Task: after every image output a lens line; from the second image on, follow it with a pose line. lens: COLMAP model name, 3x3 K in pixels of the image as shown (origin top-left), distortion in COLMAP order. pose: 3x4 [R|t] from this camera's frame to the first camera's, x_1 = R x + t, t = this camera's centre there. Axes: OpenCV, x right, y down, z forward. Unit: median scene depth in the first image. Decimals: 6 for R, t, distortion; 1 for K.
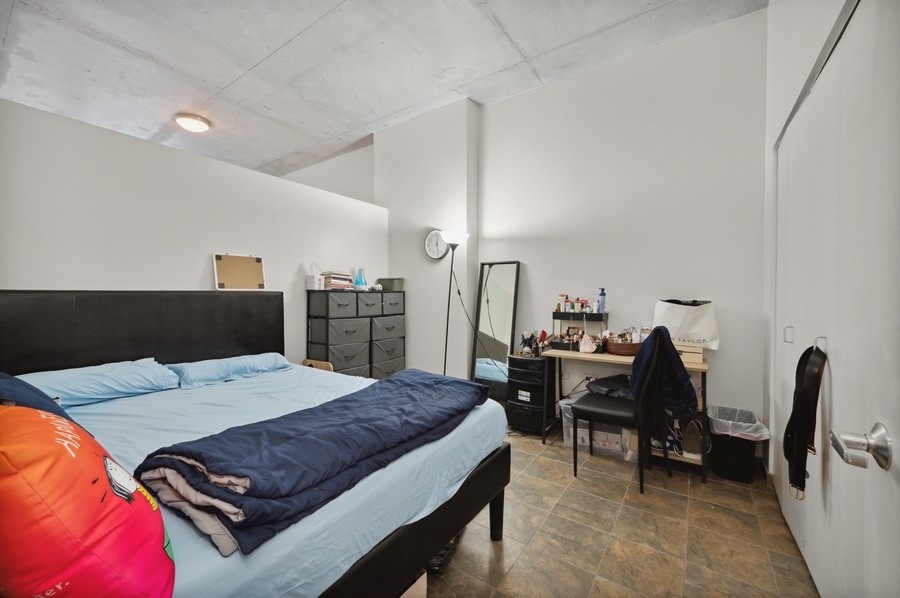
lens RADIAL K [[359.5, 0, 452.1], [0, 359.5, 297.1], [0, 0, 1]] dist [0.003017, -0.000079]
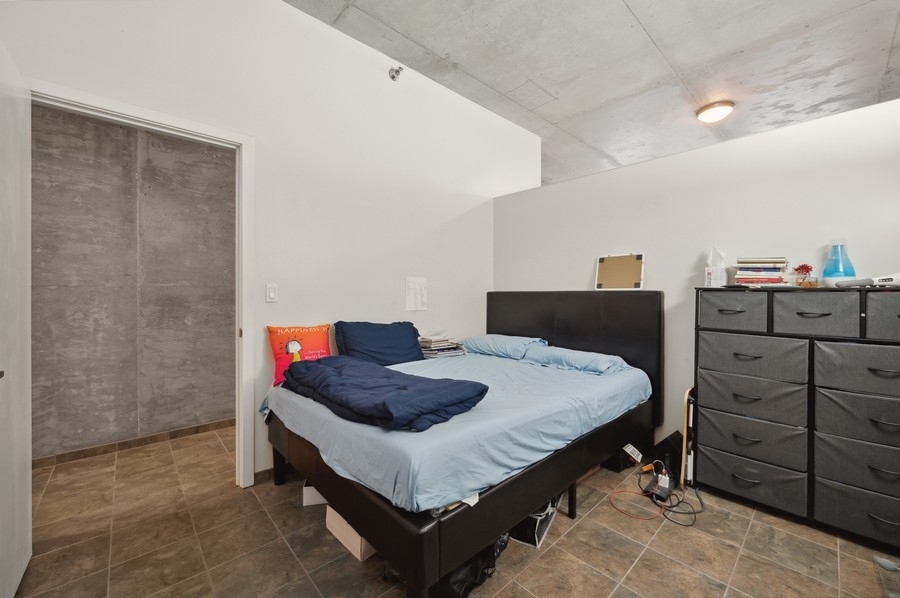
lens RADIAL K [[359.5, 0, 454.1], [0, 359.5, 293.9], [0, 0, 1]] dist [0.003017, -0.000079]
pose [[-0.207054, 0.002048, -0.978327, 0.426558], [-0.008603, 0.999955, 0.003914, -0.007005], [0.978292, 0.009227, -0.207027, 0.659873]]
